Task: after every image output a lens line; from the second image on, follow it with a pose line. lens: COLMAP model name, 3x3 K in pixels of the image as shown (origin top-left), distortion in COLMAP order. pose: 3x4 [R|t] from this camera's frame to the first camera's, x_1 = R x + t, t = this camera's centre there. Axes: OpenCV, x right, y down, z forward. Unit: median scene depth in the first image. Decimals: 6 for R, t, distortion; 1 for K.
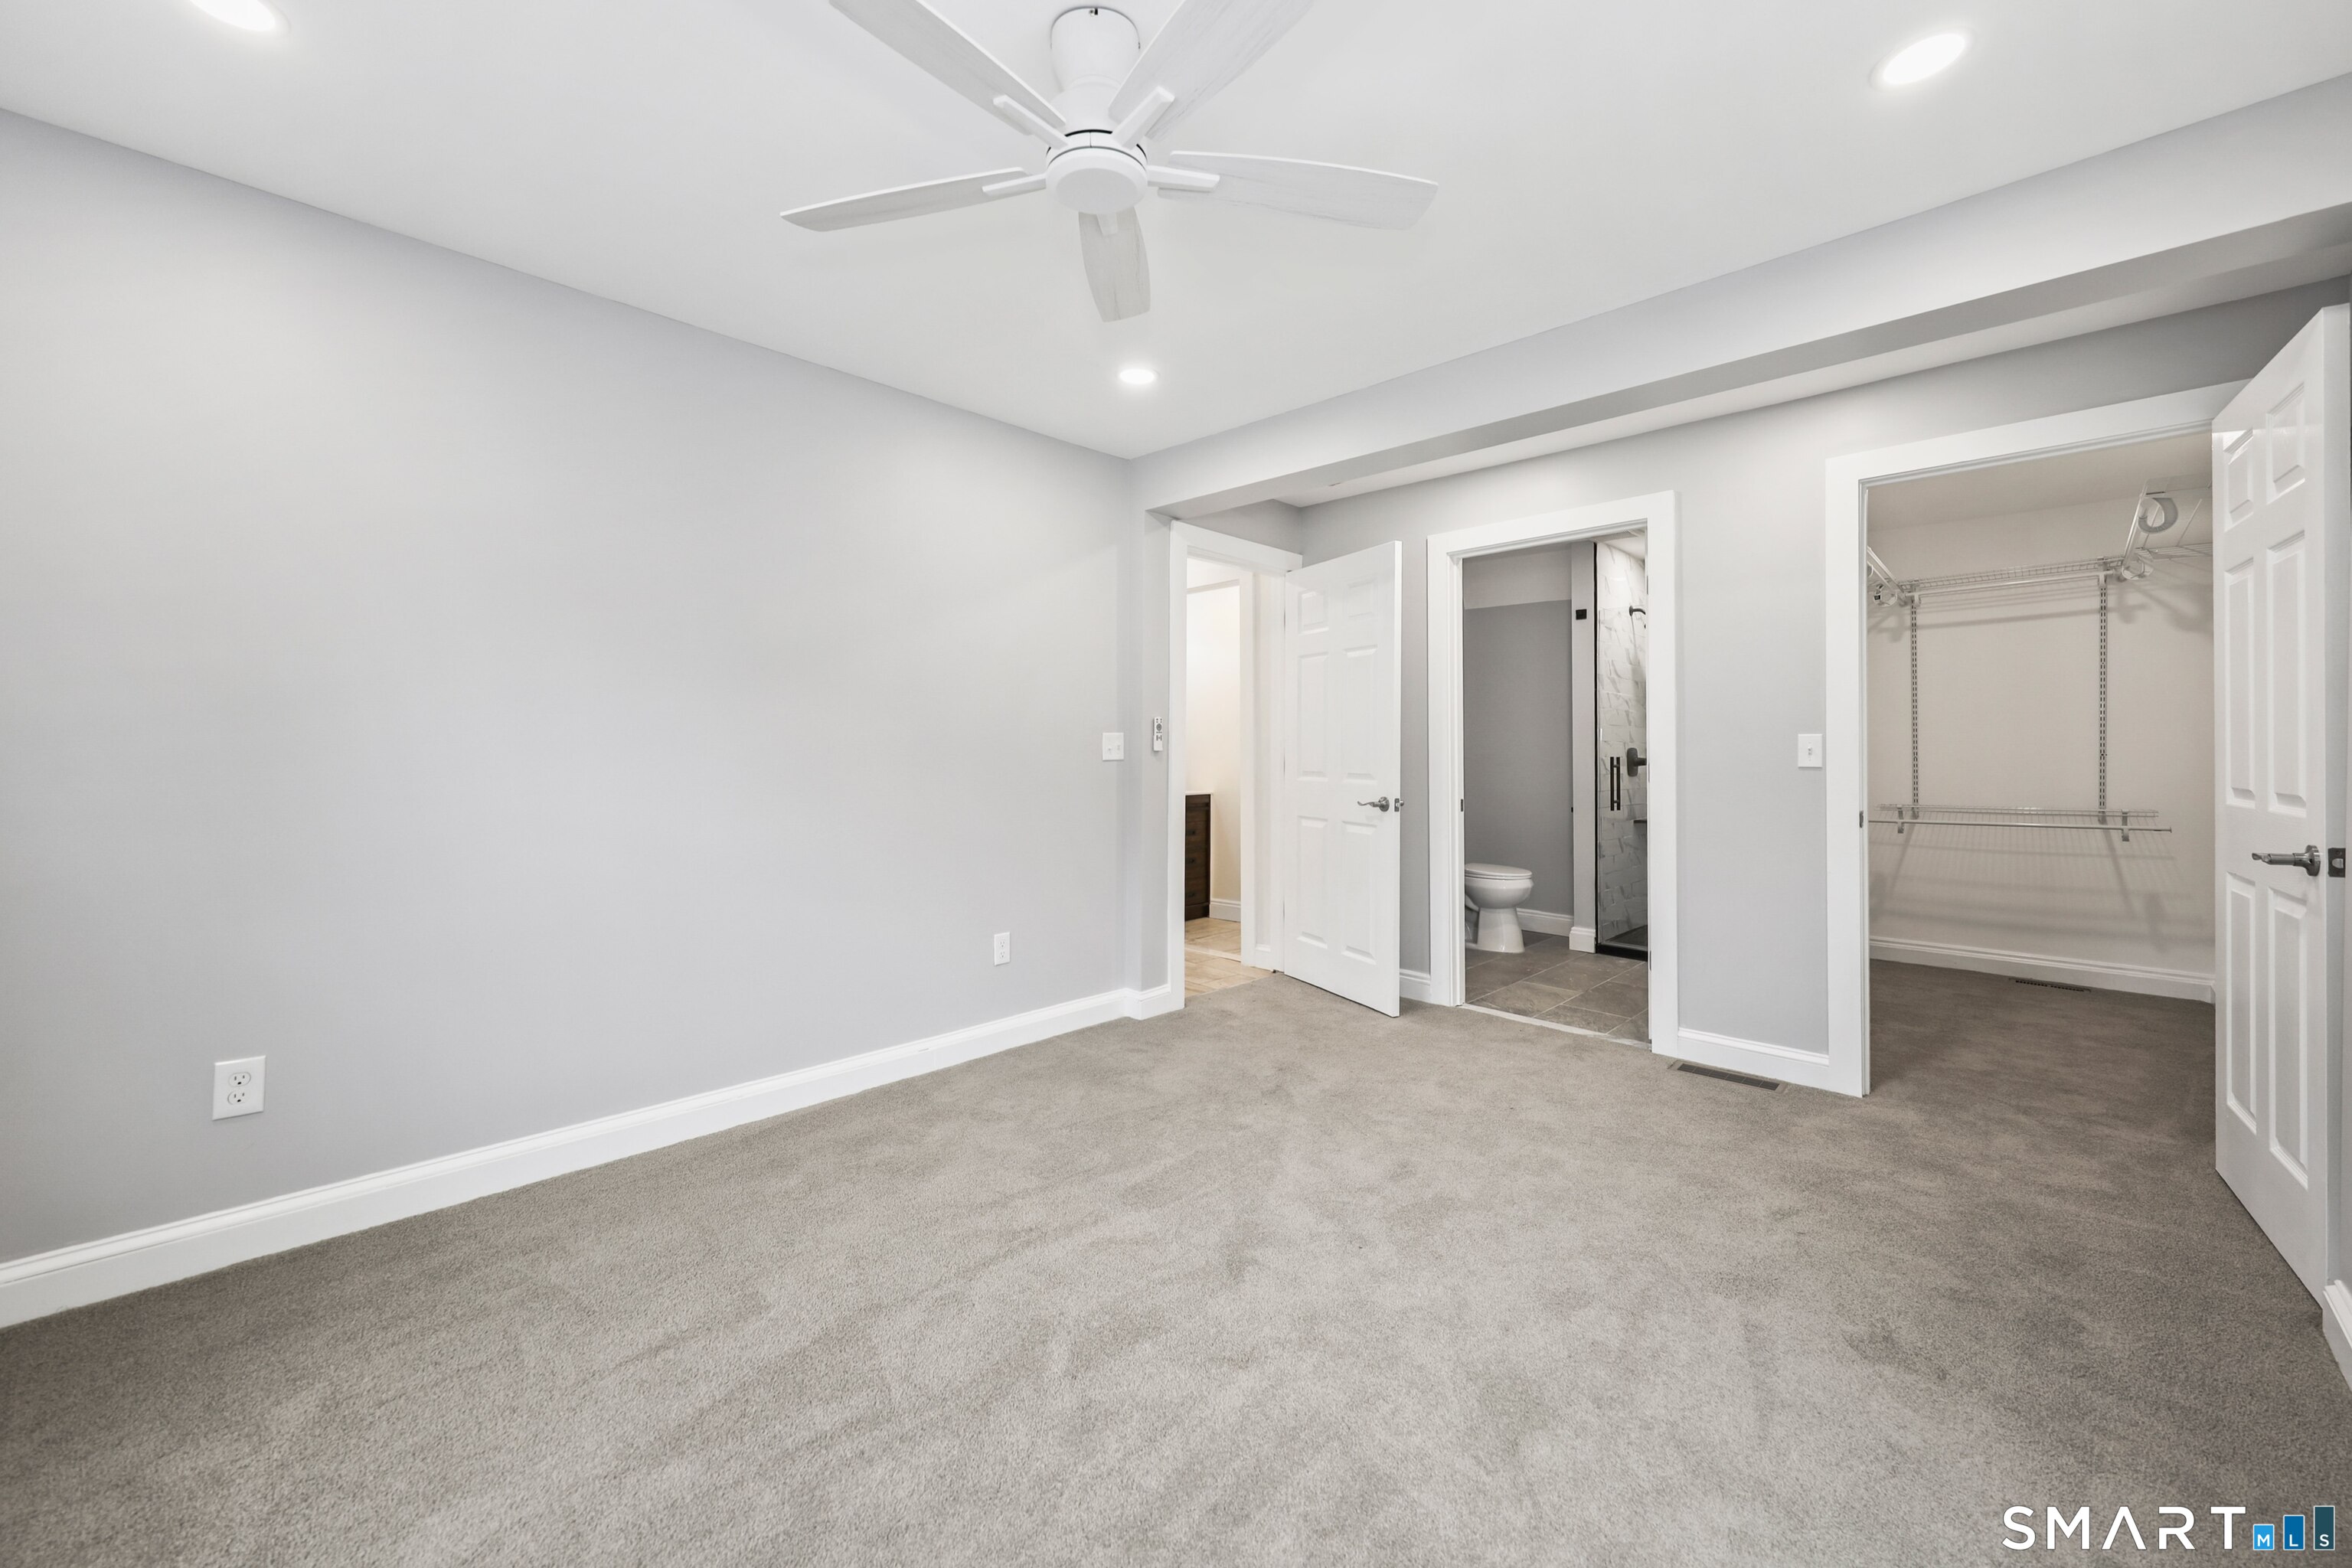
lens RADIAL K [[850.7, 0, 1176.0], [0, 850.7, 784.0], [0, 0, 1]] dist [-0.002737, -0.000066]
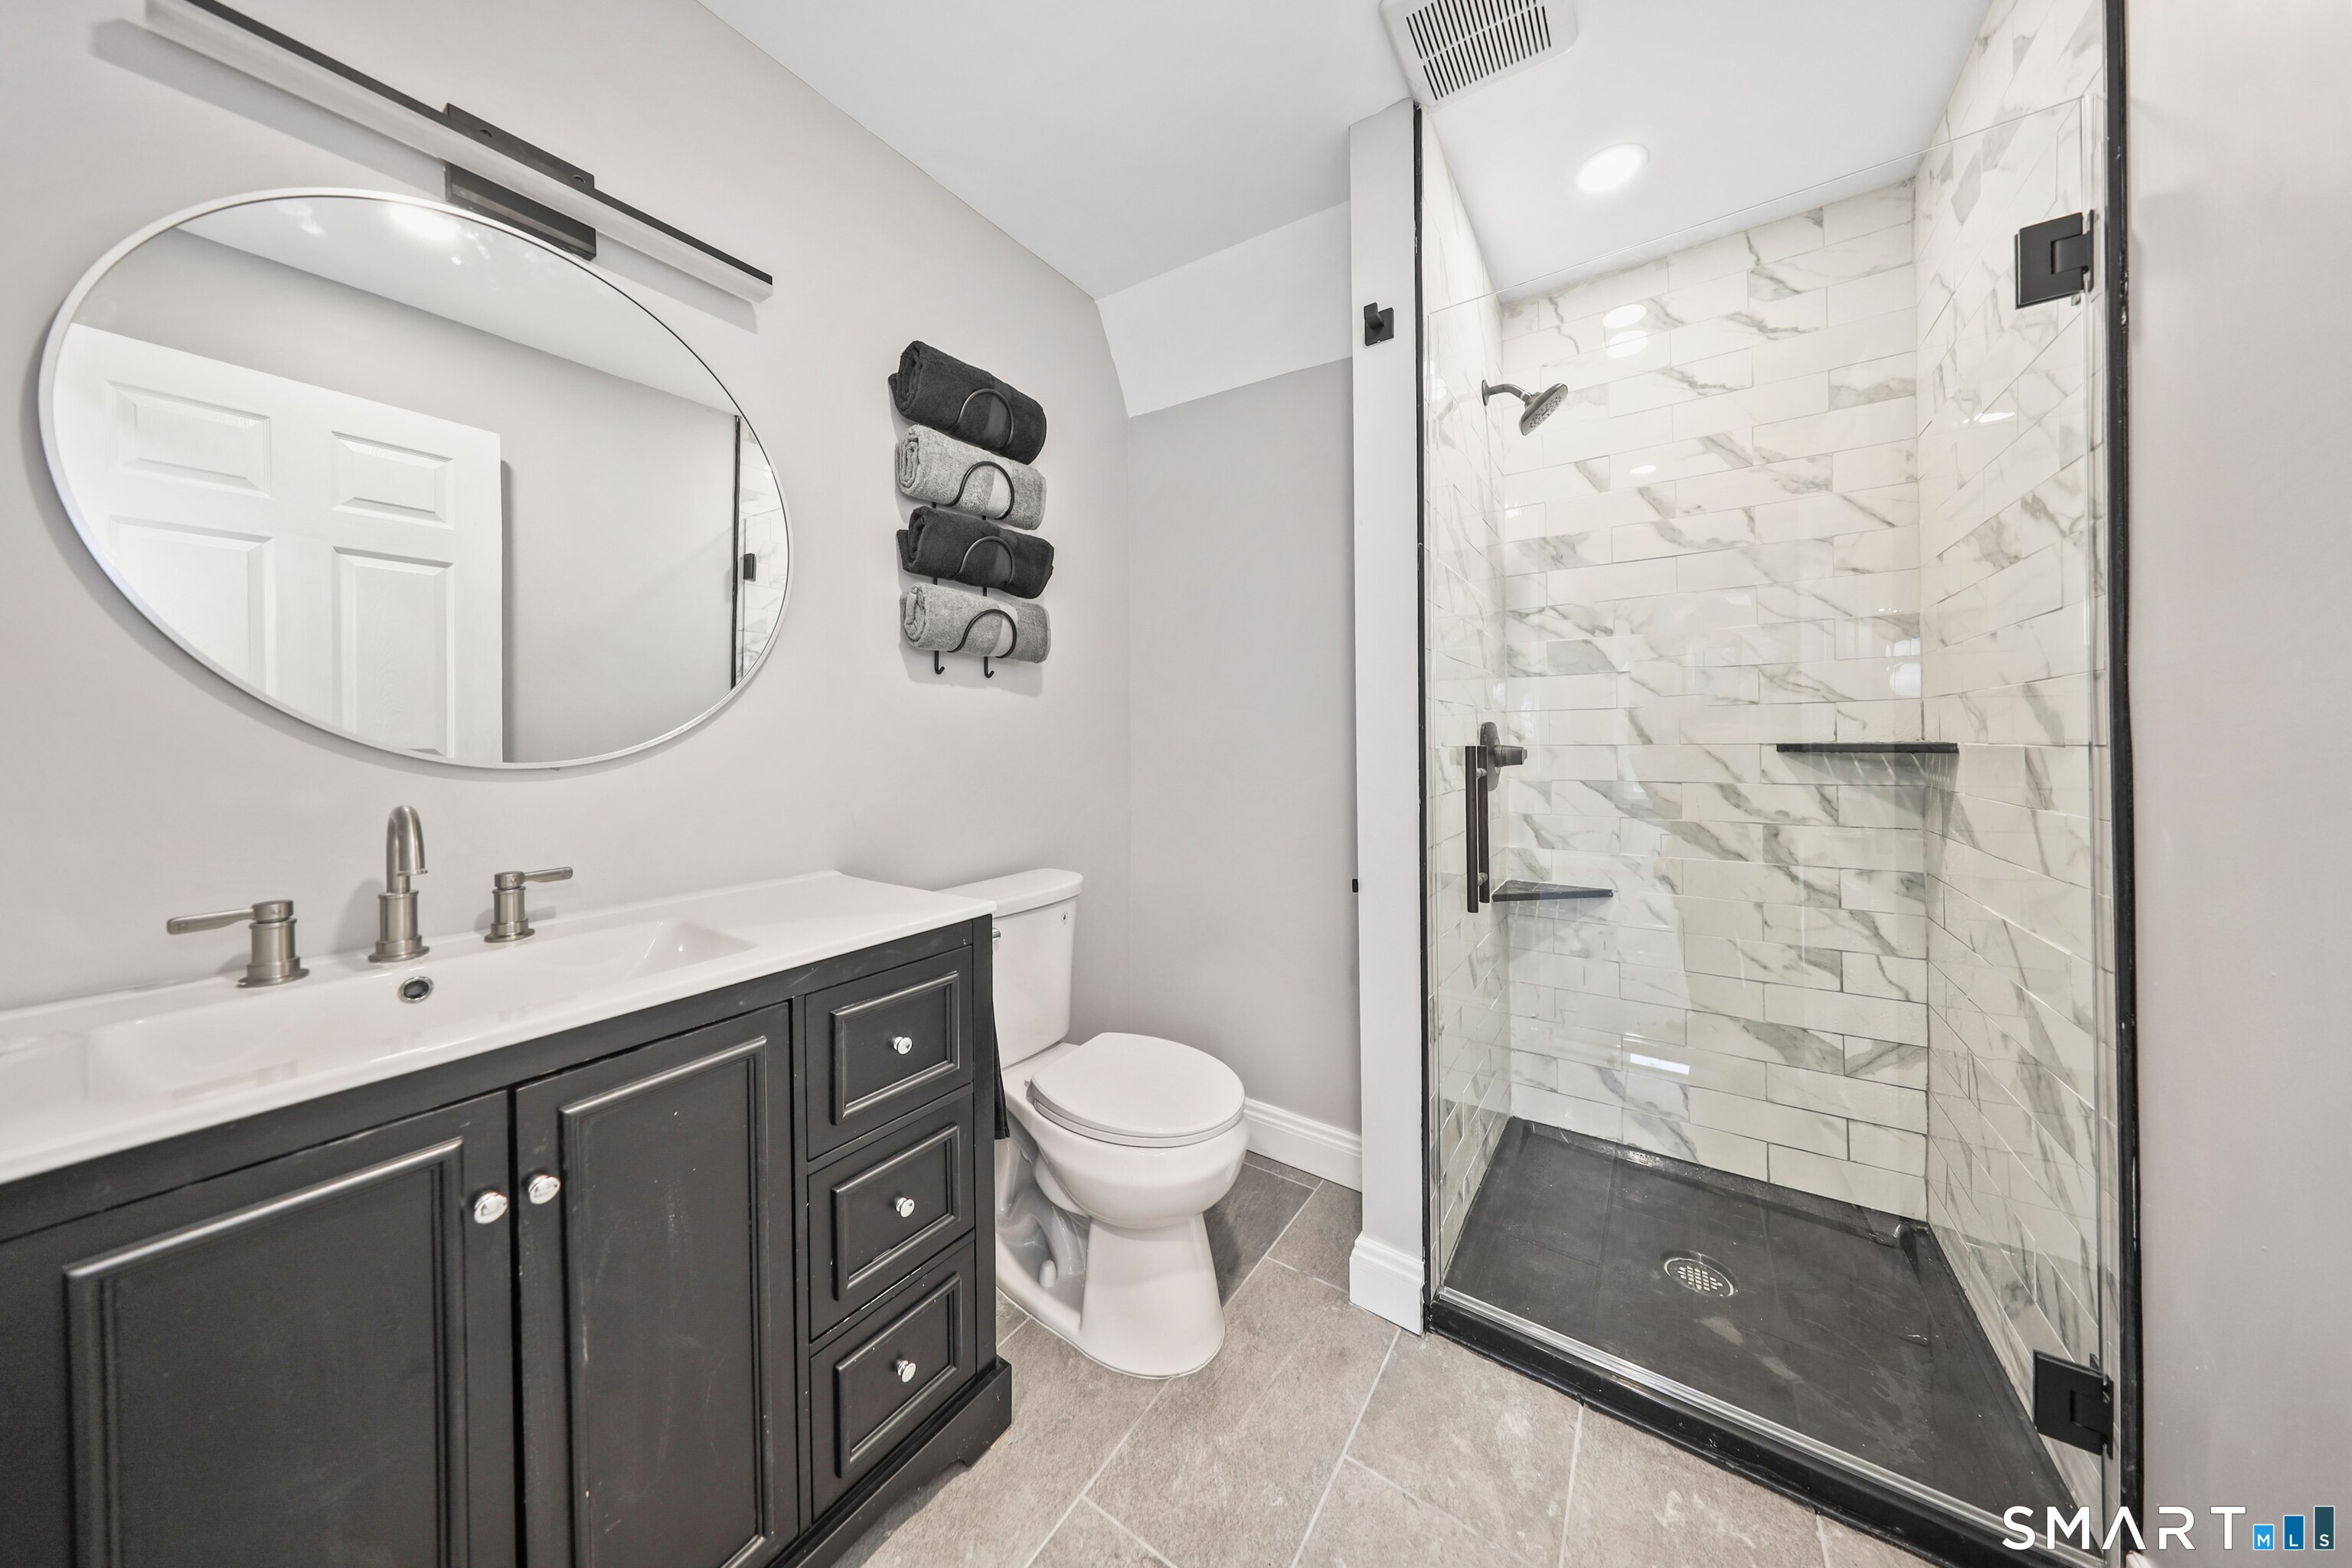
lens RADIAL K [[755.6, 0, 1183.7], [0, 755.6, 726.0], [0, 0, 1]] dist [0.000796, -0.000113]
pose [[0.978248, 0.005406, 0.207370, 0.335242], [0.001367, 0.999471, -0.032504, -0.031396], [-0.207436, 0.032080, 0.977722, 0.717480]]
